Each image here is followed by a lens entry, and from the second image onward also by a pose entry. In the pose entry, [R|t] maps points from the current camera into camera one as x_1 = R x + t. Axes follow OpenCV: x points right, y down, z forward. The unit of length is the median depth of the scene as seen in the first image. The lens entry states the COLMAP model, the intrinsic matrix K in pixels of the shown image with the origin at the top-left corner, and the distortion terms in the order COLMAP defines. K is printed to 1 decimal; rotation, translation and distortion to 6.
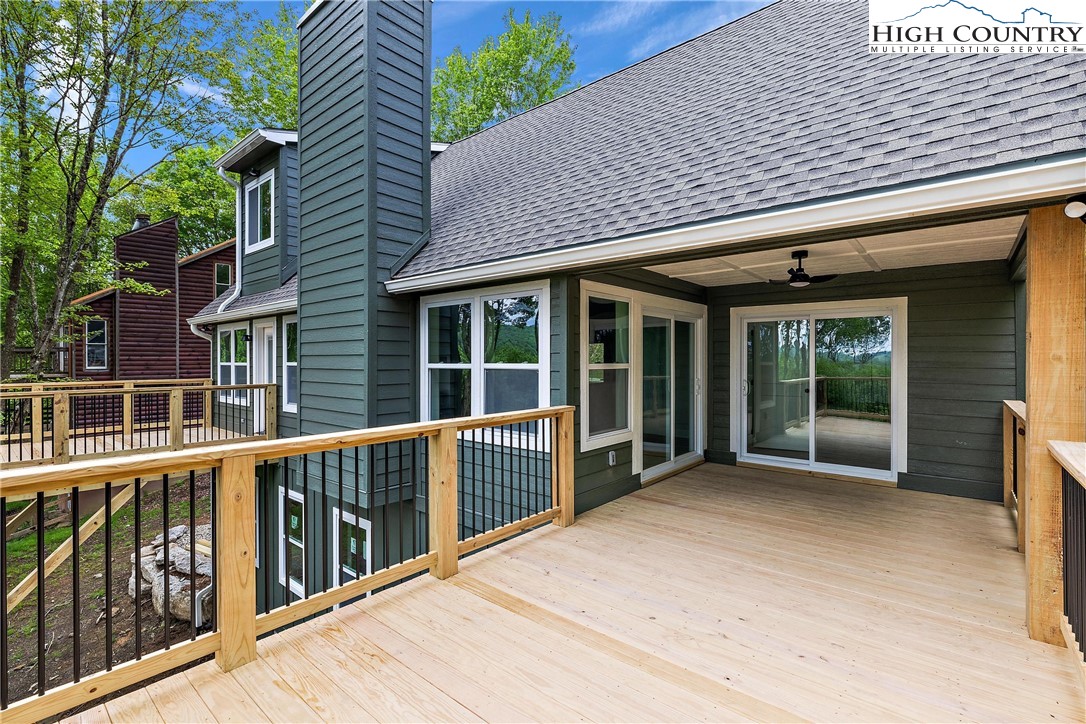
lens RADIAL K [[492.0, 0, 541.0], [0, 492.0, 364.5], [0, 0, 1]] dist [-0.001383, 0.000126]
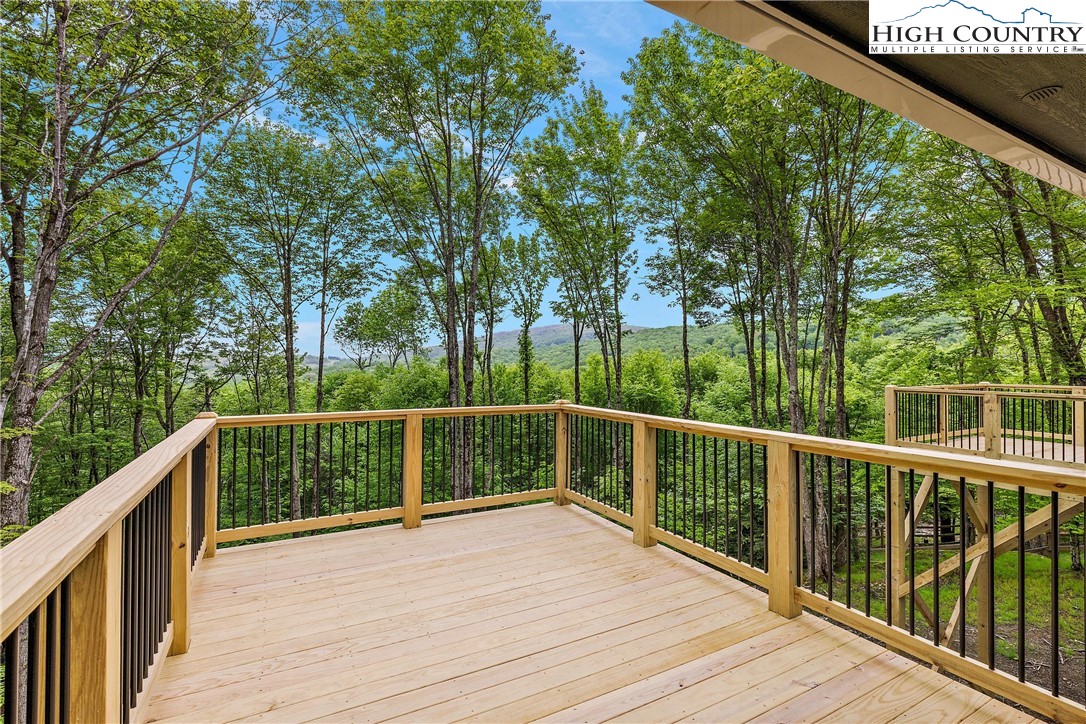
lens RADIAL K [[490.7, 0, 544.9], [0, 490.7, 359.1], [0, 0, 1]] dist [-0.003705, 0.000580]
pose [[-0.355264, -0.007950, -0.934732, 0.687588], [-0.008571, 0.999949, -0.005247, -0.006433], [0.934727, 0.006148, -0.355314, 0.826315]]
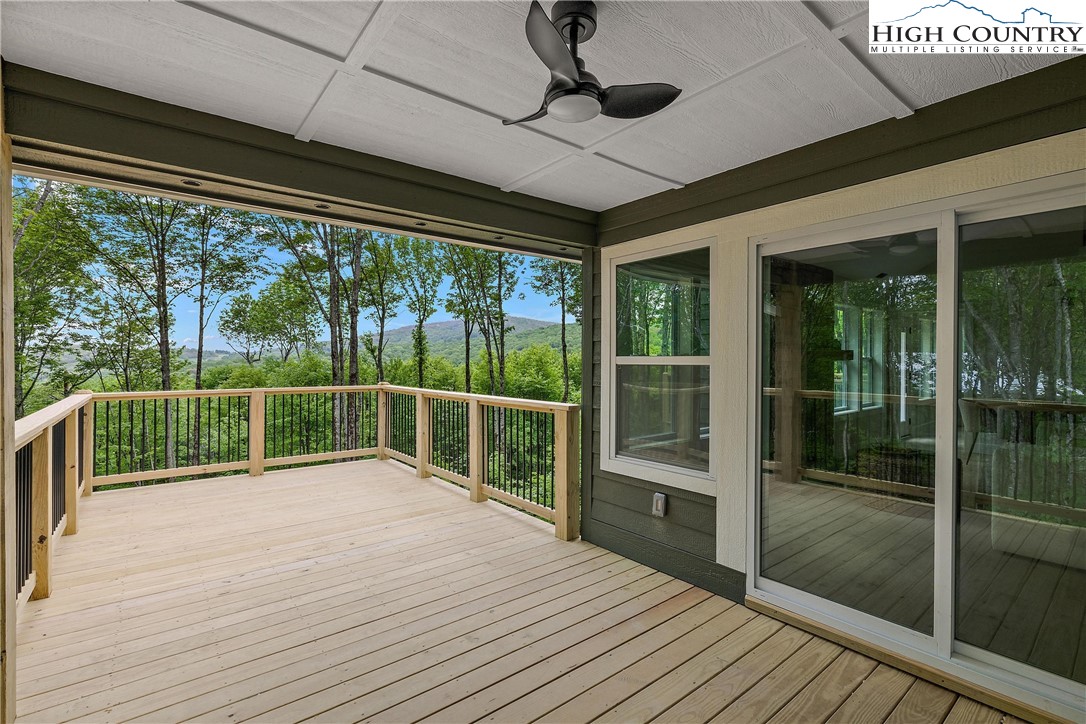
lens RADIAL K [[490.7, 0, 544.9], [0, 490.7, 359.1], [0, 0, 1]] dist [-0.003705, 0.000580]
pose [[-0.186975, 0.002554, -0.982361, 1.080841], [-0.009290, 0.999947, 0.004368, 0.000429], [0.982321, 0.009943, -0.186941, 1.322501]]
